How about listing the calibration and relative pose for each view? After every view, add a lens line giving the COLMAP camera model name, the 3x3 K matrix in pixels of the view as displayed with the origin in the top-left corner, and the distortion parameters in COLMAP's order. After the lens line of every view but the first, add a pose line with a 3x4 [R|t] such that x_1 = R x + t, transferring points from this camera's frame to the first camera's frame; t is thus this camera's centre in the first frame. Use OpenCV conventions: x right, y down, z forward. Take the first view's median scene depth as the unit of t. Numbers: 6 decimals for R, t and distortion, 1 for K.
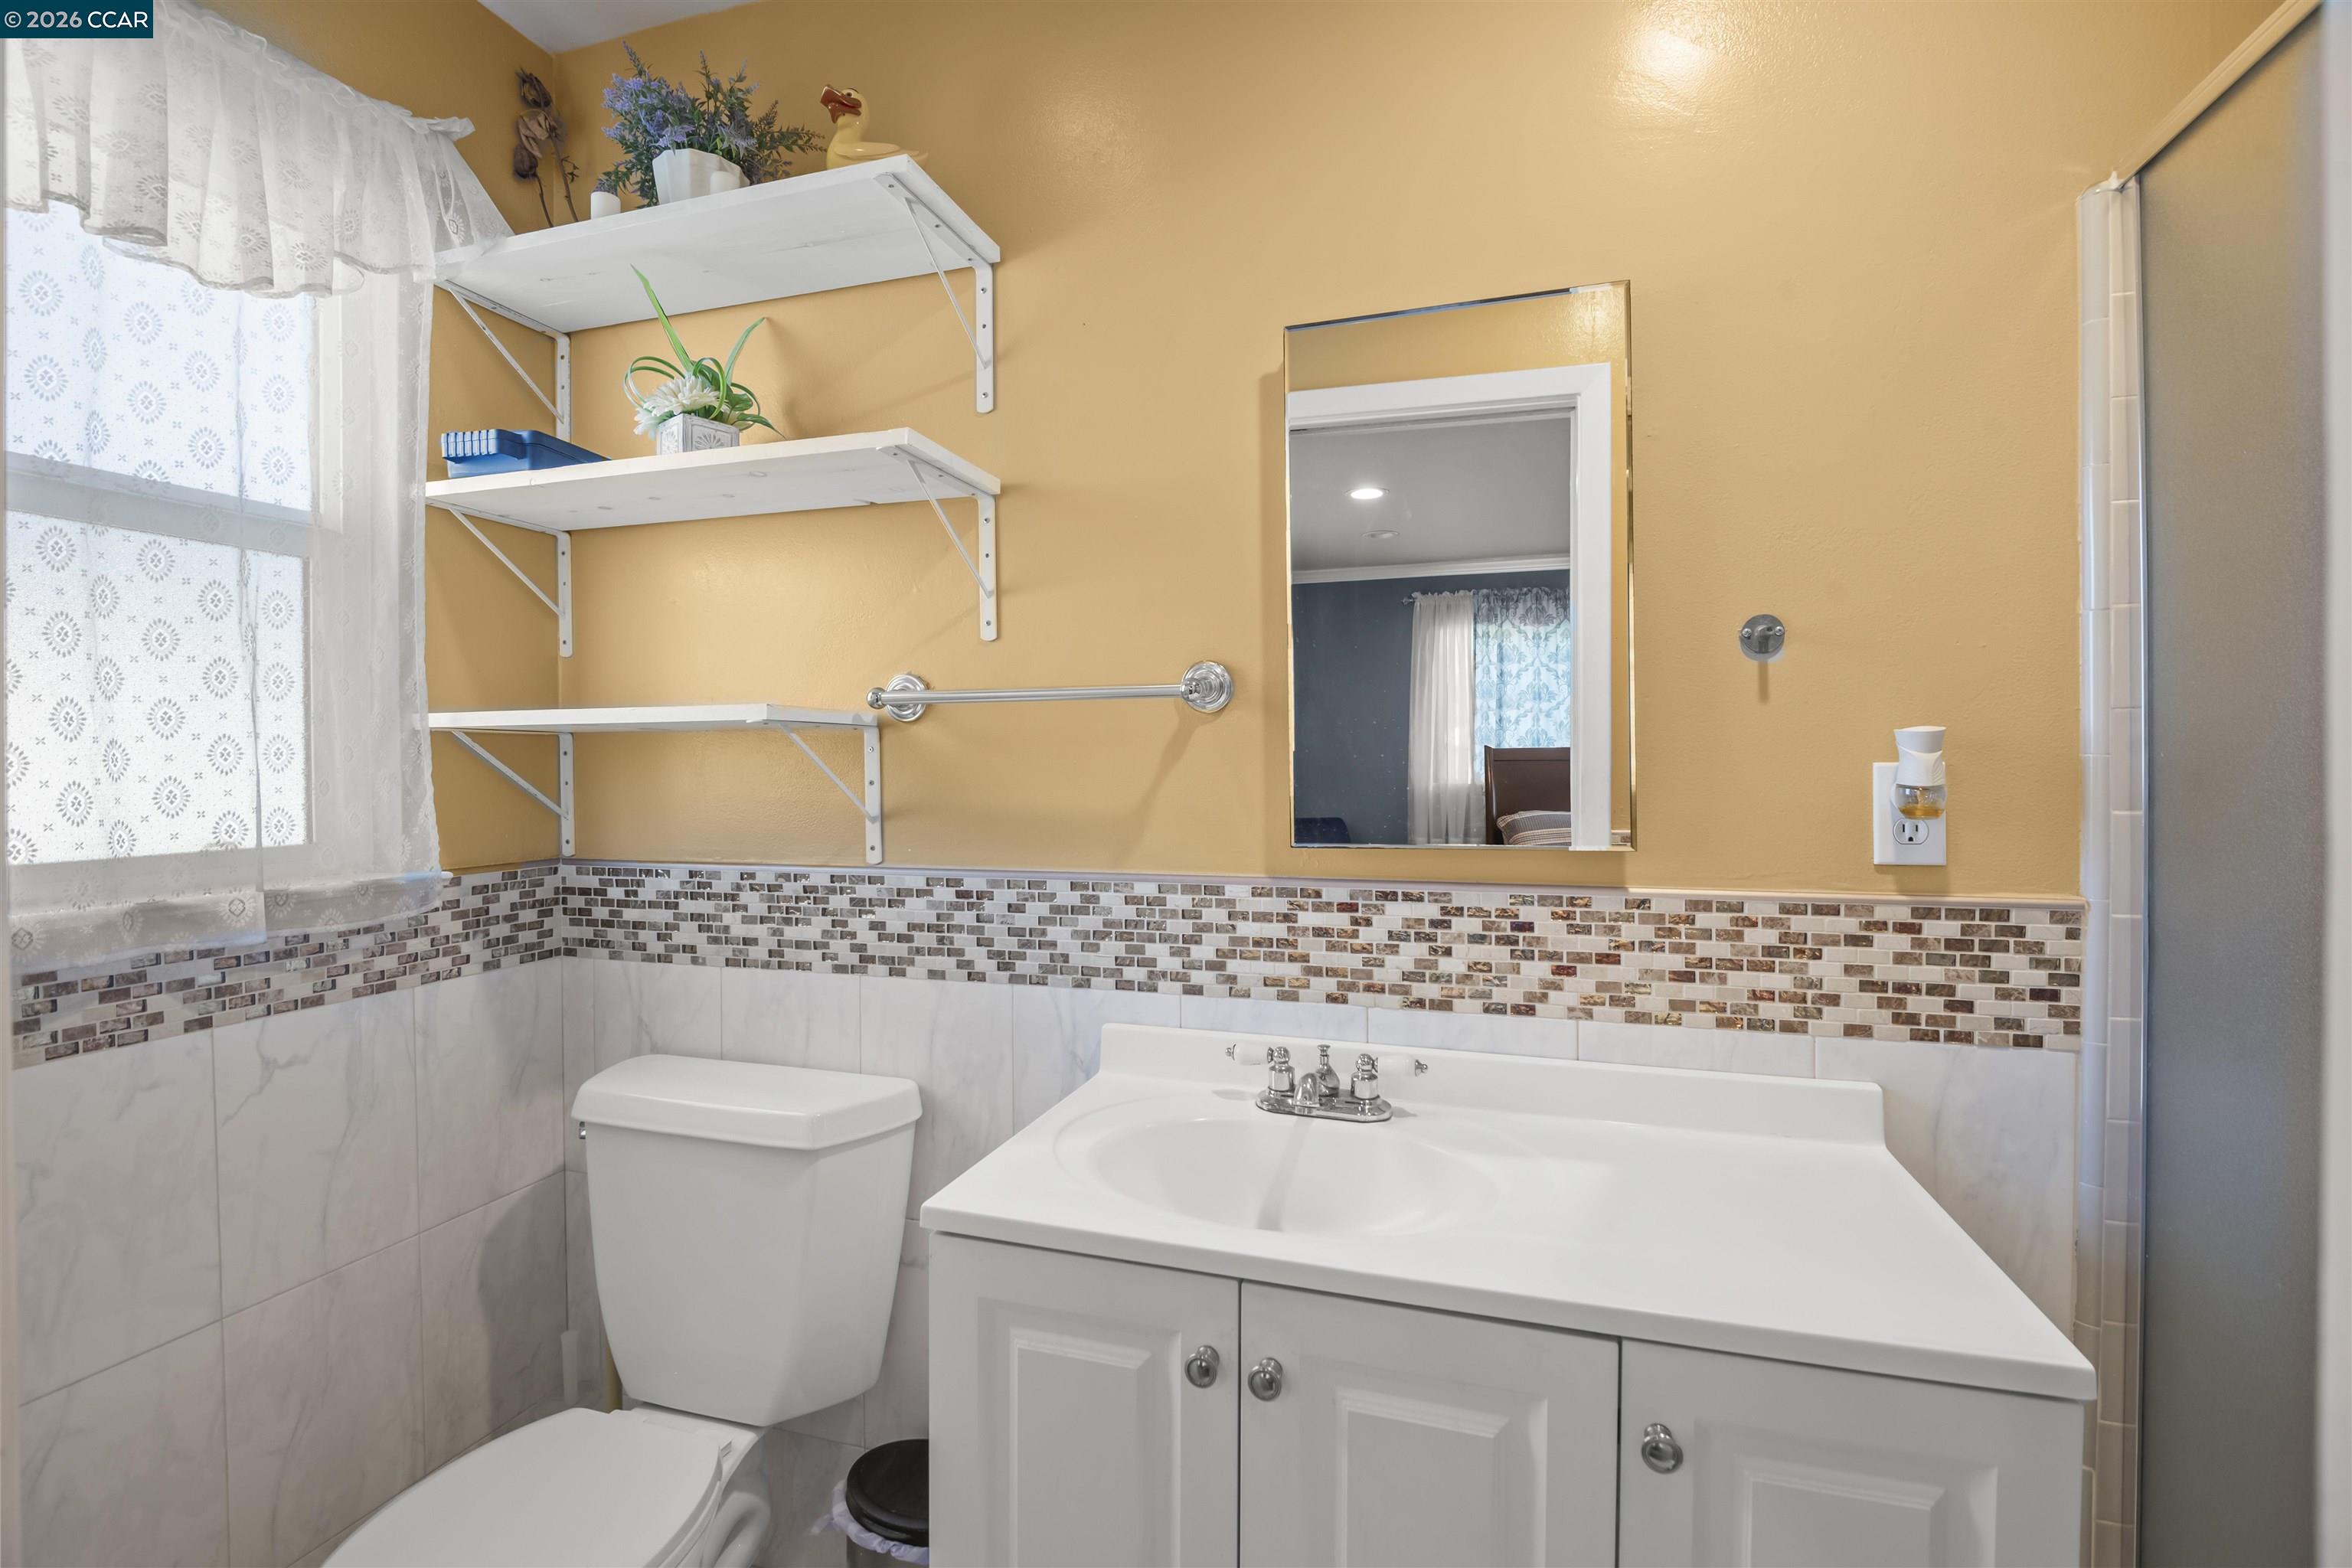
lens RADIAL K [[1049.2, 0, 1182.8], [0, 1049.2, 773.1], [0, 0, 1]] dist [0.014213, -0.023980]
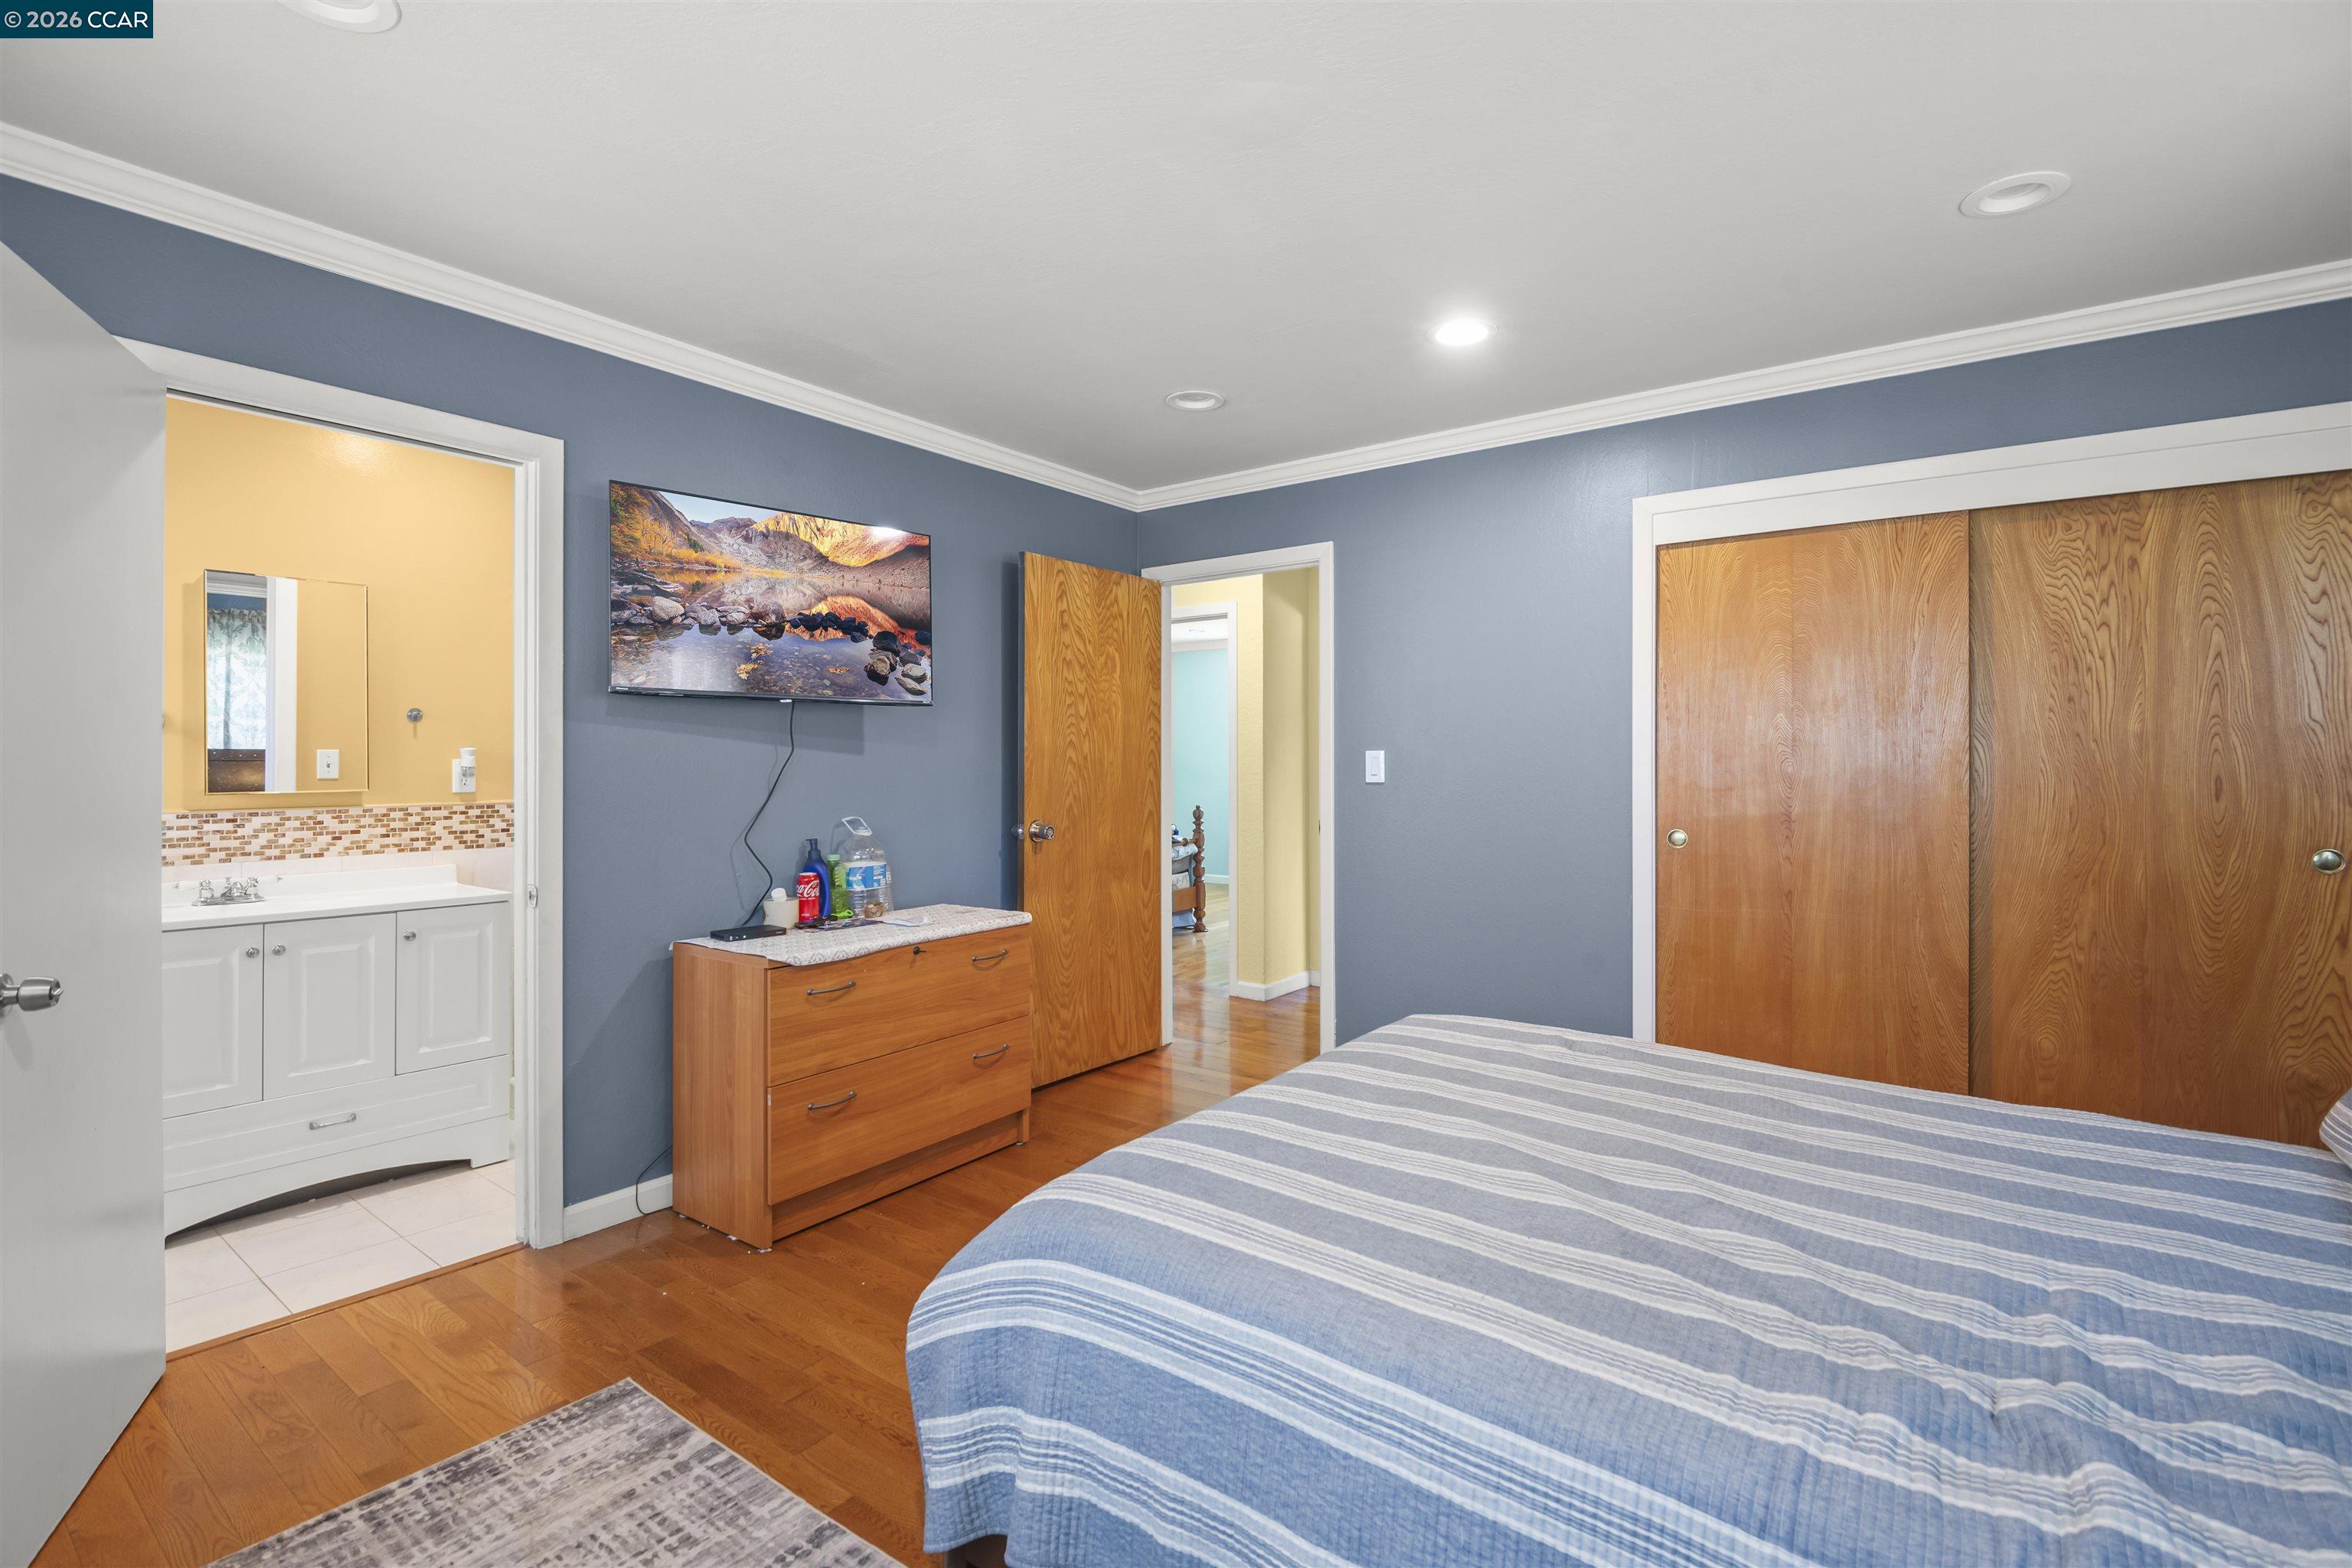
lens RADIAL K [[1060.8, 0, 1175.9], [0, 1060.8, 752.0], [0, 0, 1]] dist [0.011079, -0.017888]
pose [[0.332331, 0.011859, 0.943088, -1.430058], [0.008976, 0.999836, -0.015735, 0.033073], [-0.943120, 0.013694, 0.332170, -1.845393]]
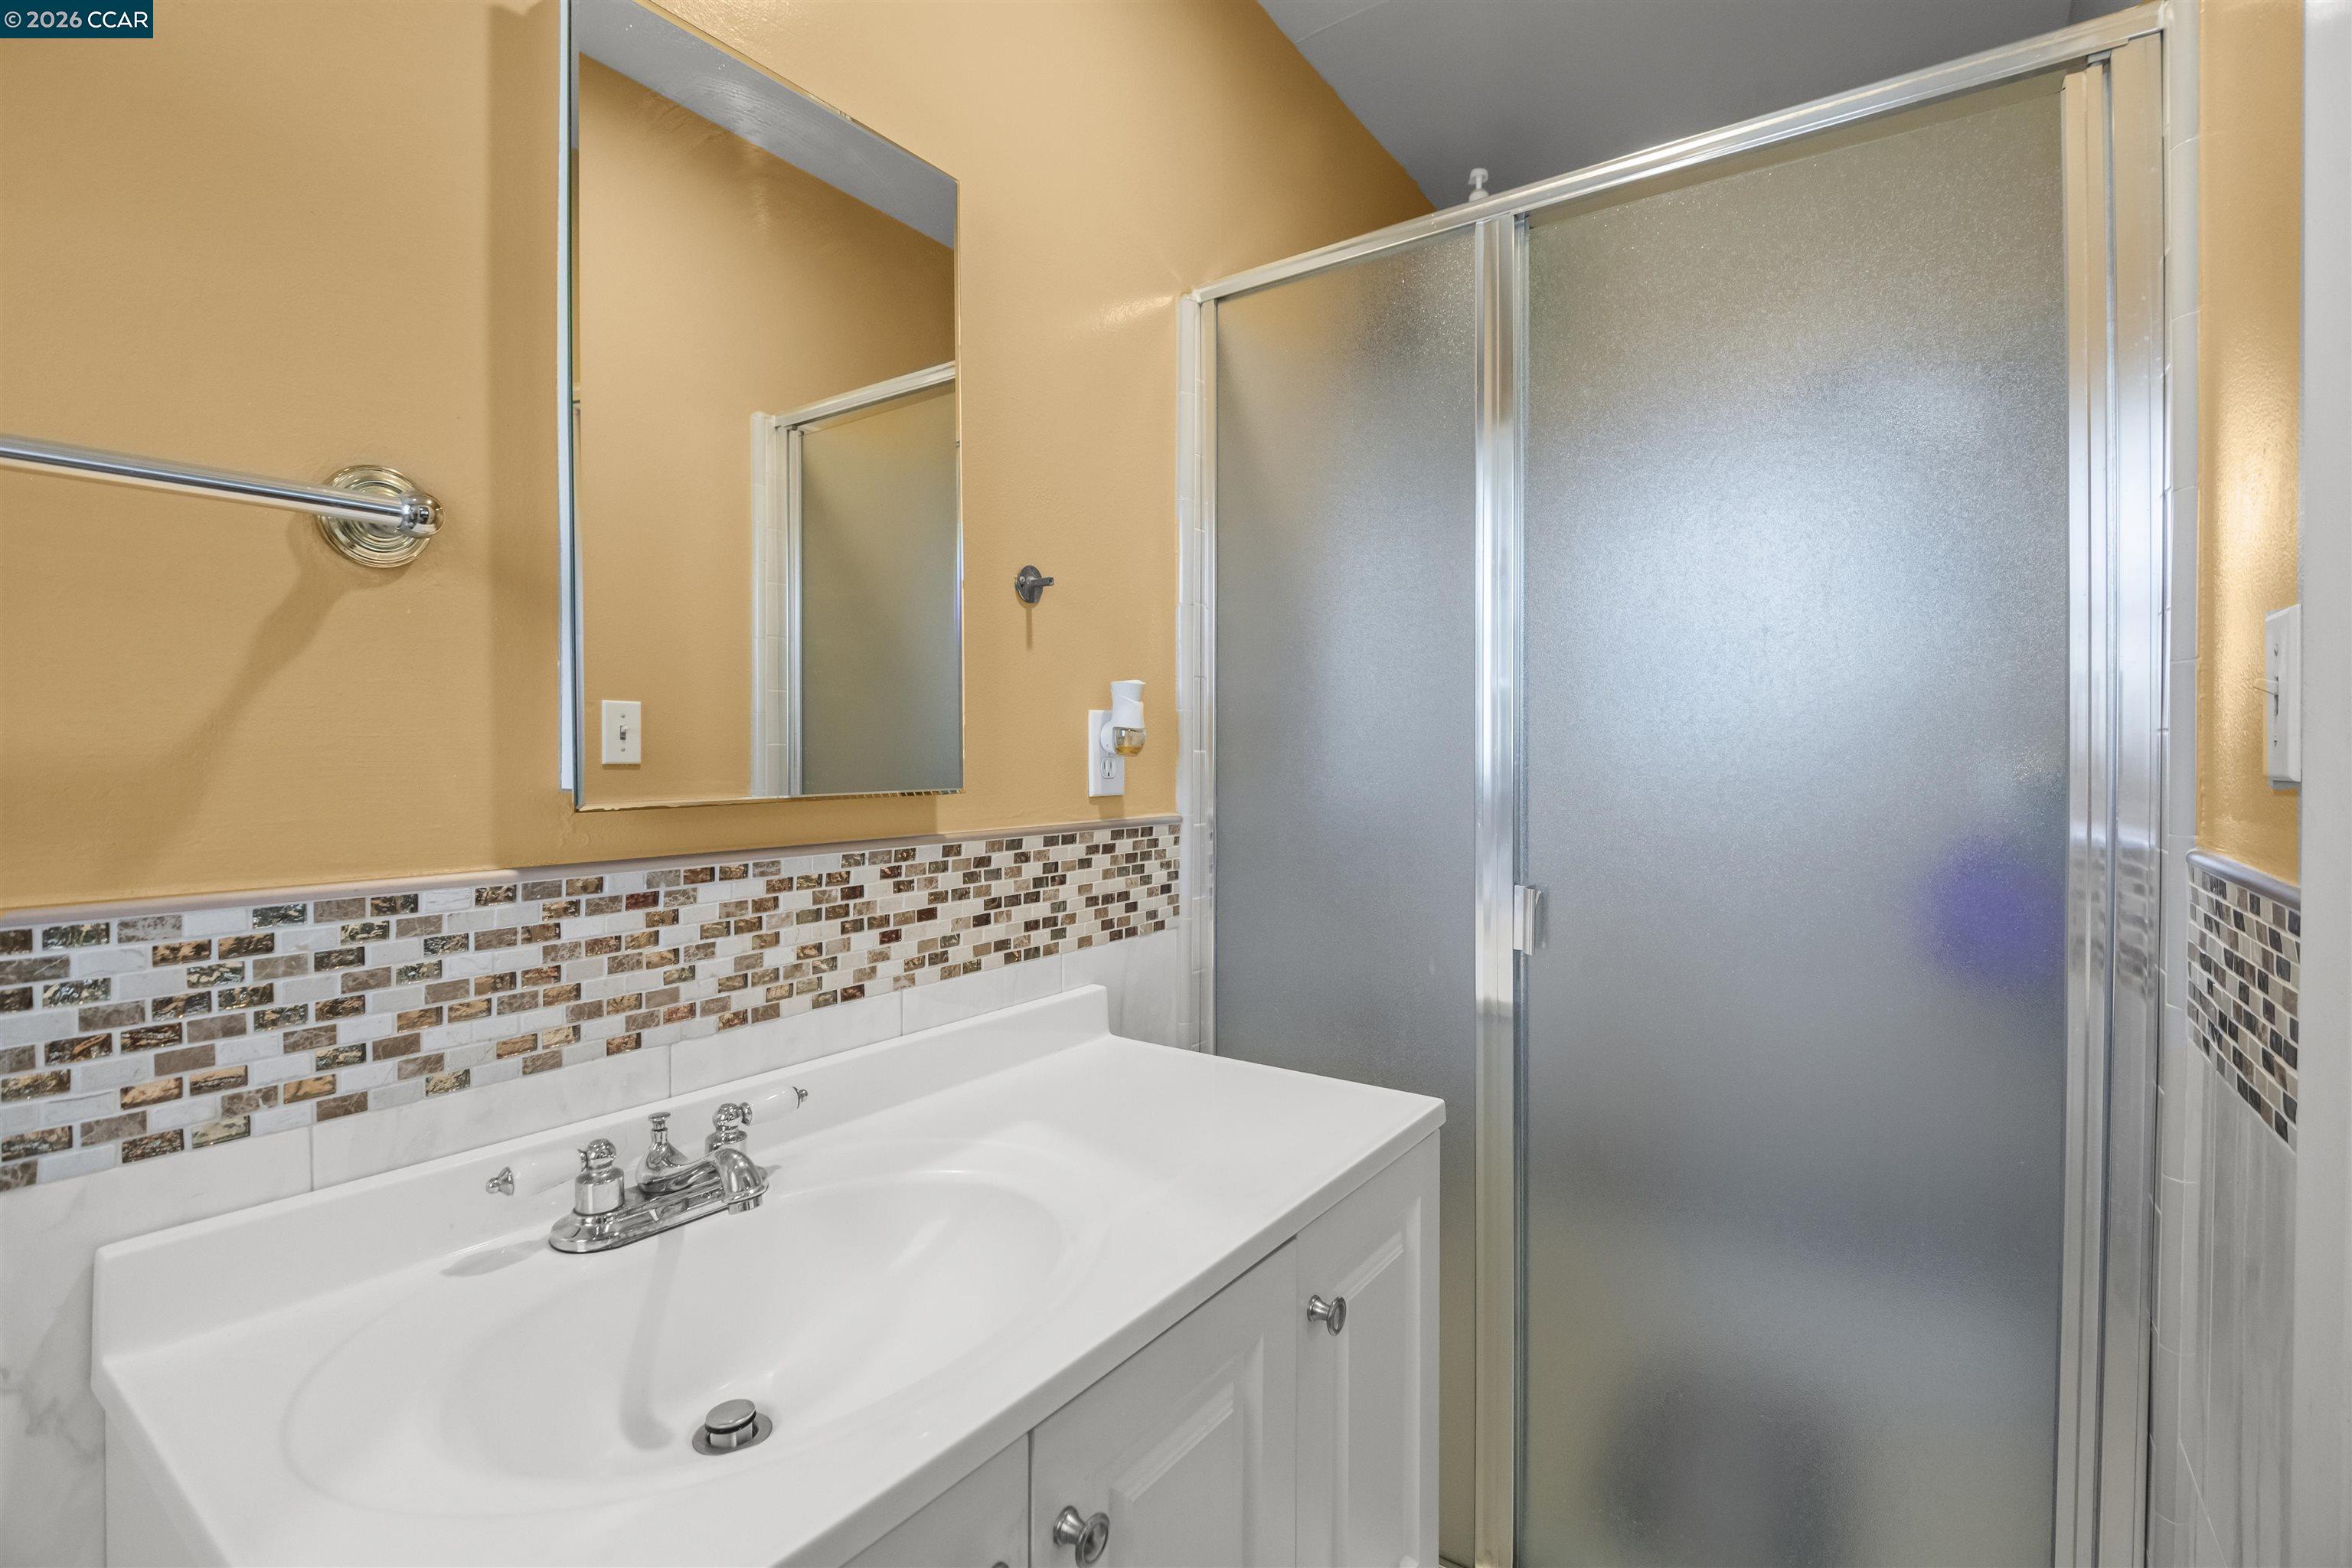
lens RADIAL K [[1051.2, 0, 1183.0], [0, 1051.2, 771.0], [0, 0, 1]] dist [0.013196, -0.016169]
pose [[0.309625, -0.008240, 0.950823, -0.383131], [0.008723, 0.999945, 0.005825, 0.048210], [-0.950819, 0.006491, 0.309680, 0.496166]]
